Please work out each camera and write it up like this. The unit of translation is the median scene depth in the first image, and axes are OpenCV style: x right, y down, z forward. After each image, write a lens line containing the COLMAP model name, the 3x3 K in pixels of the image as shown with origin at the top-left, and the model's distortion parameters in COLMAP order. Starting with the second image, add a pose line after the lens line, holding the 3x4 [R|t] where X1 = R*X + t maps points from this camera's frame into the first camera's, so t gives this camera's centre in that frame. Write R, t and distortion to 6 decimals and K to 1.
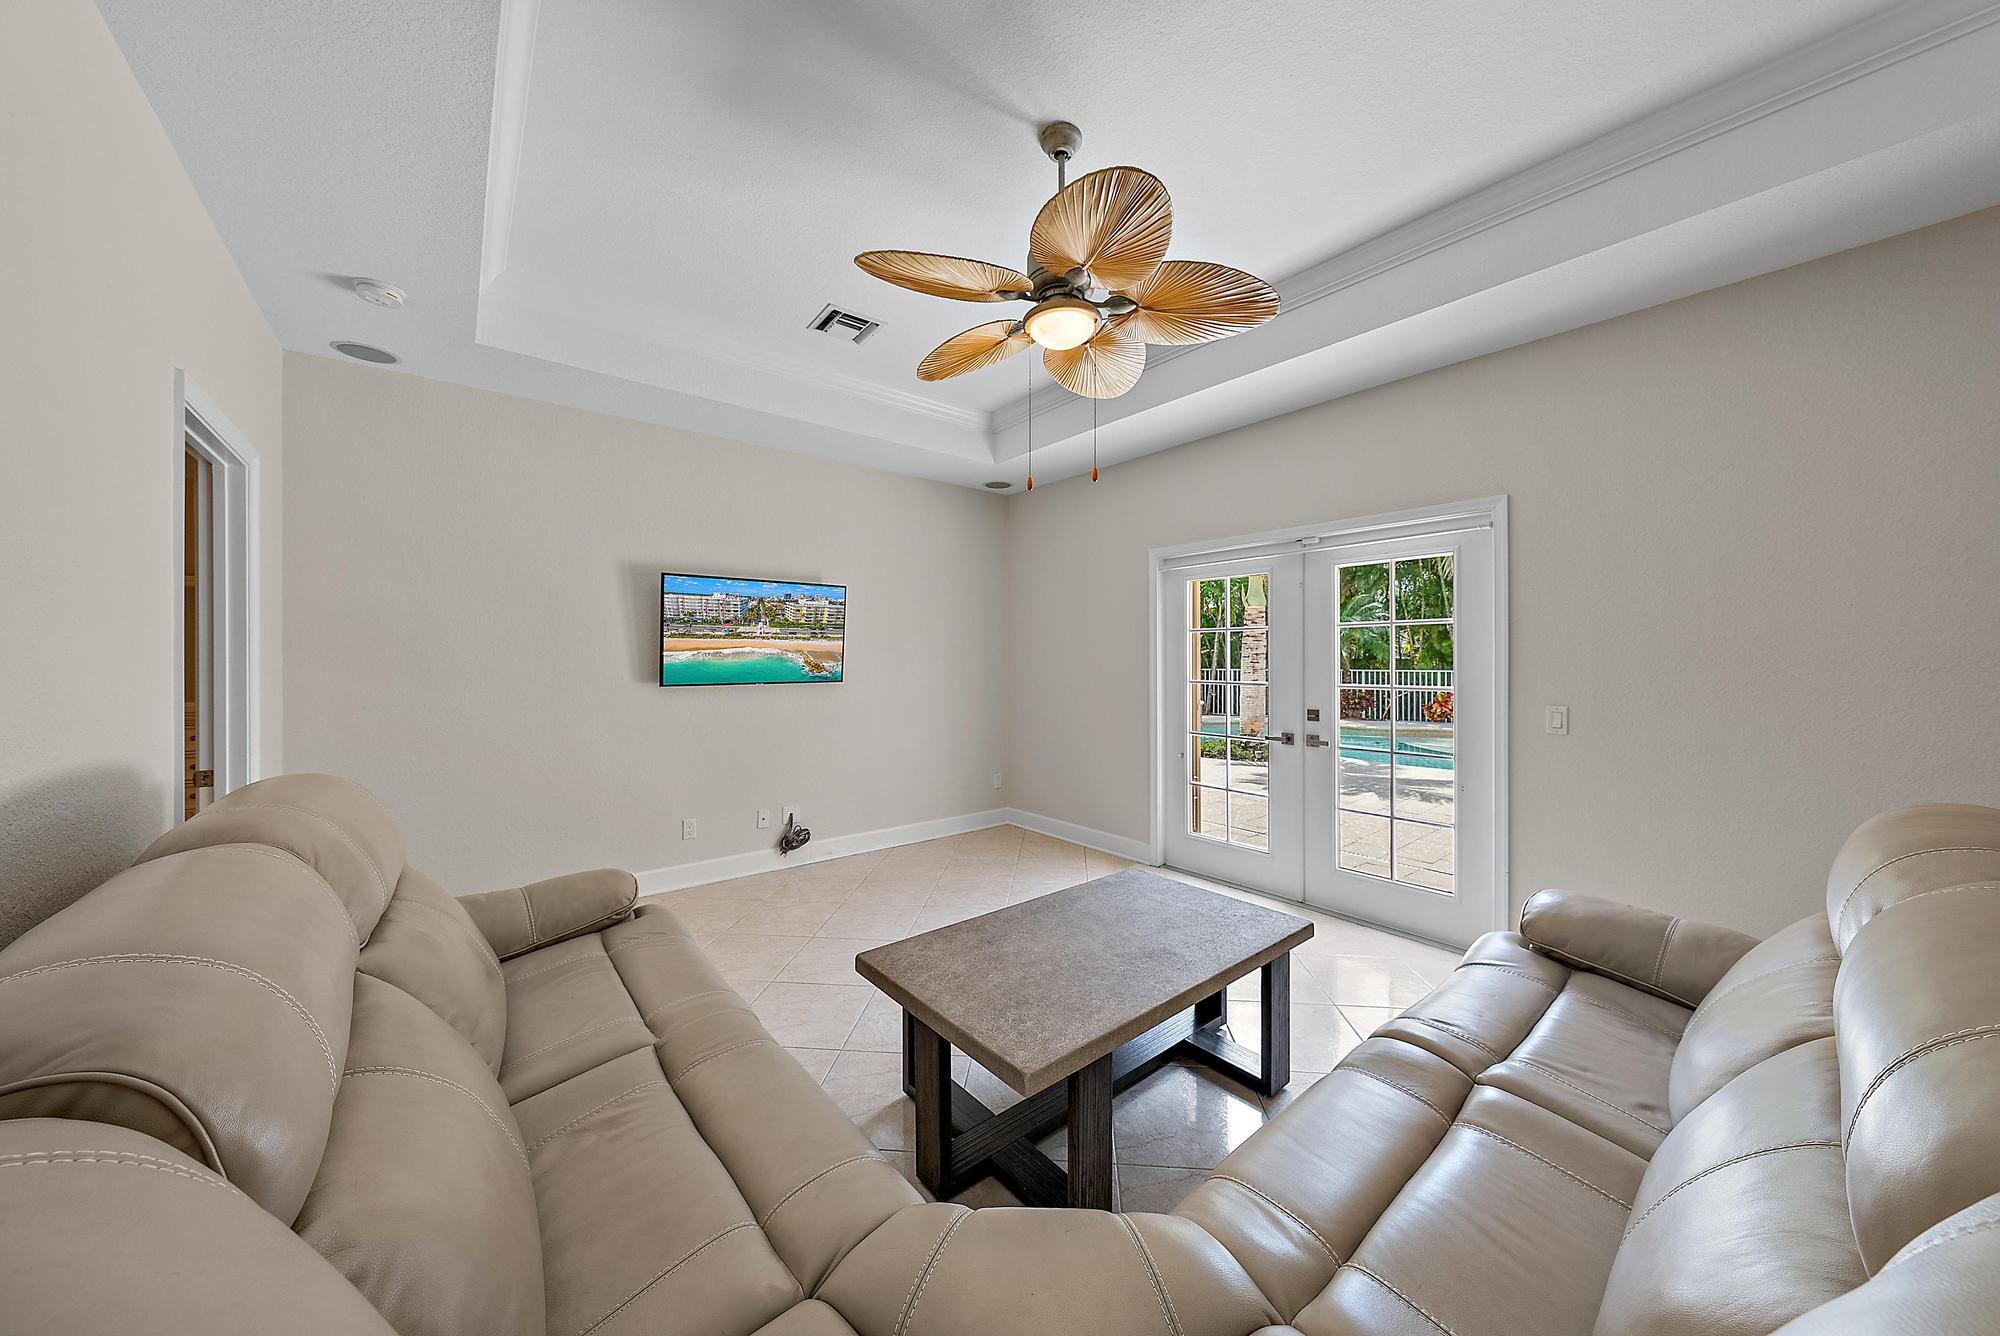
lens RADIAL K [[684.0, 0, 1003.1], [0, 684.0, 662.5], [0, 0, 1]] dist [-0.002305, -0.000239]
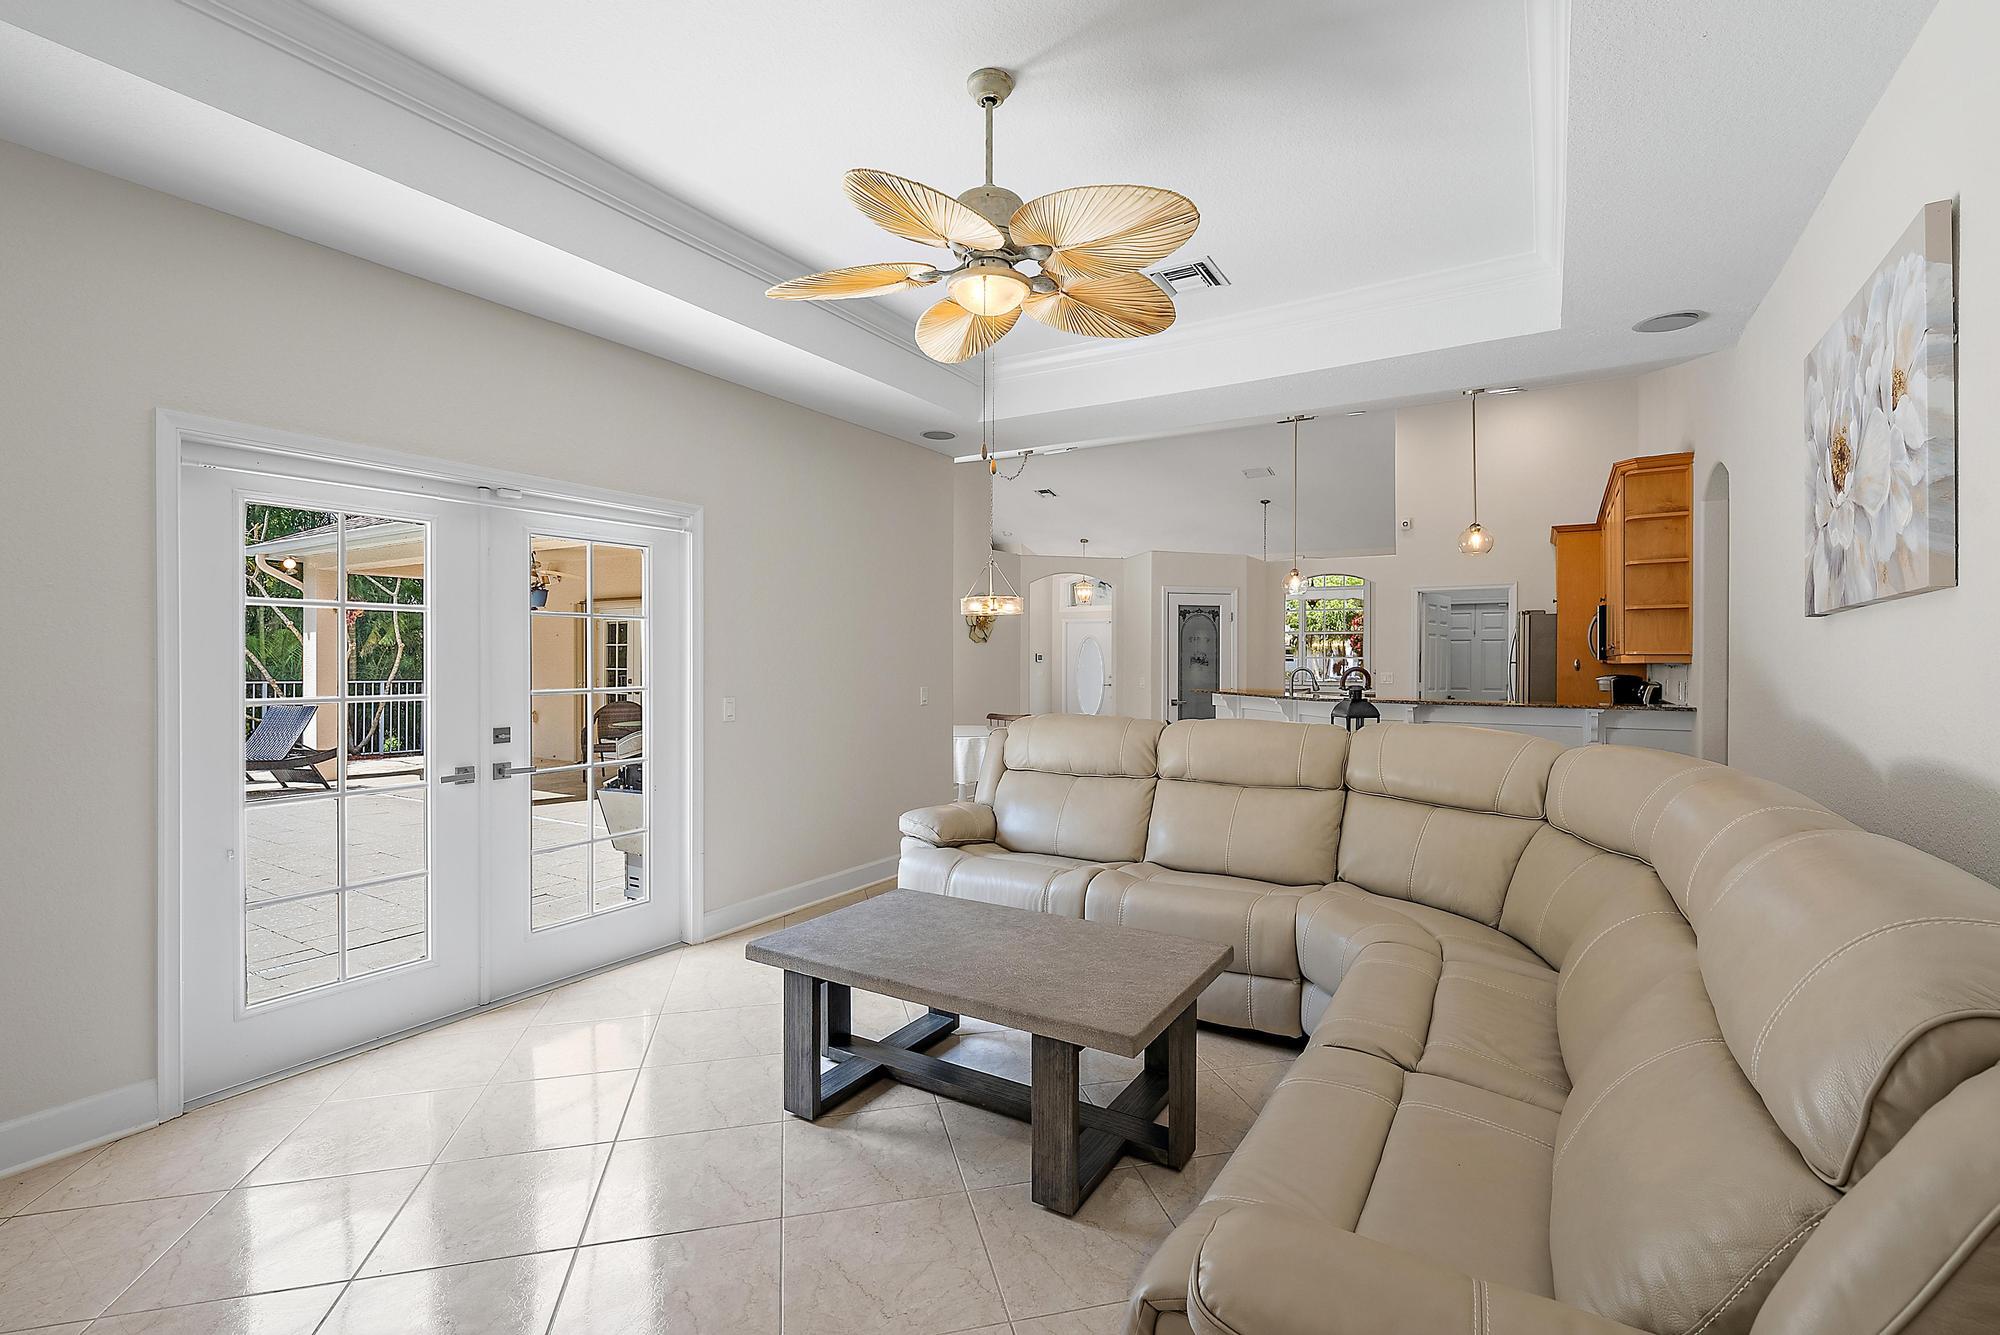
lens RADIAL K [[876.9, 0, 1001.4], [0, 876.9, 665.4], [0, 0, 1]] dist [0.001075, 0.000078]
pose [[-0.329684, 0.000126, 0.944091, -0.598605], [0.002405, 0.999997, 0.000707, 0.003246], [-0.944088, 0.002504, -0.329683, 0.803457]]
